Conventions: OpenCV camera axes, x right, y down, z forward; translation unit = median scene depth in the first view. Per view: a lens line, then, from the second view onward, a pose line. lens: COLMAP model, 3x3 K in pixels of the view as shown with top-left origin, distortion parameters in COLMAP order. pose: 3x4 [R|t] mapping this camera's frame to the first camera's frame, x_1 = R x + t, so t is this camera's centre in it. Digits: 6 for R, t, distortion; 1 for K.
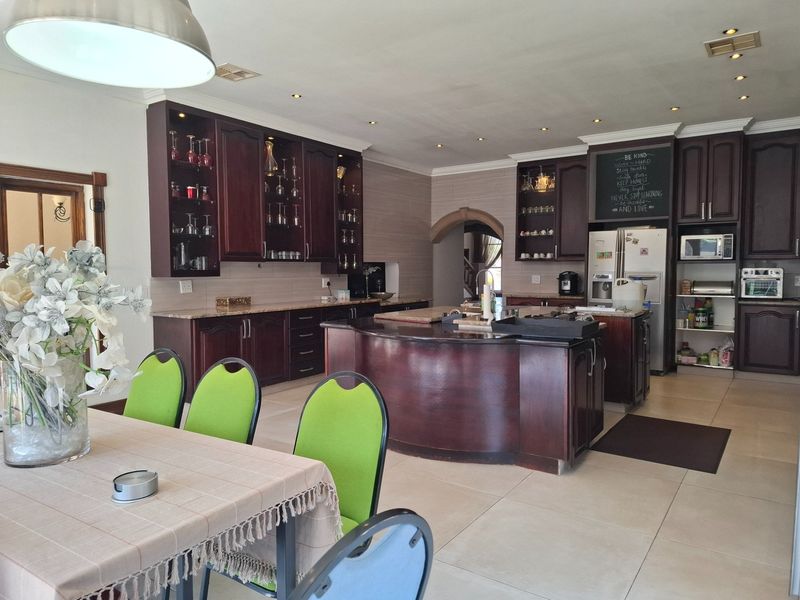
lens RADIAL K [[552.6, 0, 403.0], [0, 552.6, 297.3], [0, 0, 1]] dist [0.068911, -0.063755]
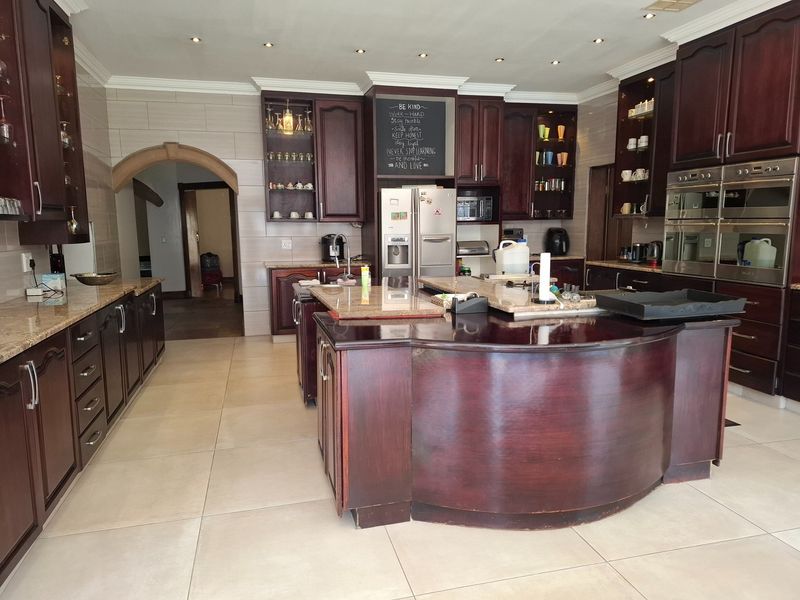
lens RADIAL K [[552.6, 0, 399.5], [0, 552.6, 303.4], [0, 0, 1]] dist [0.068911, -0.063755]
pose [[0.653321, -0.108021, 0.749335, -0.310528], [0.048137, 0.993693, 0.101278, -0.024503], [-0.755549, -0.030096, 0.654400, 0.399133]]
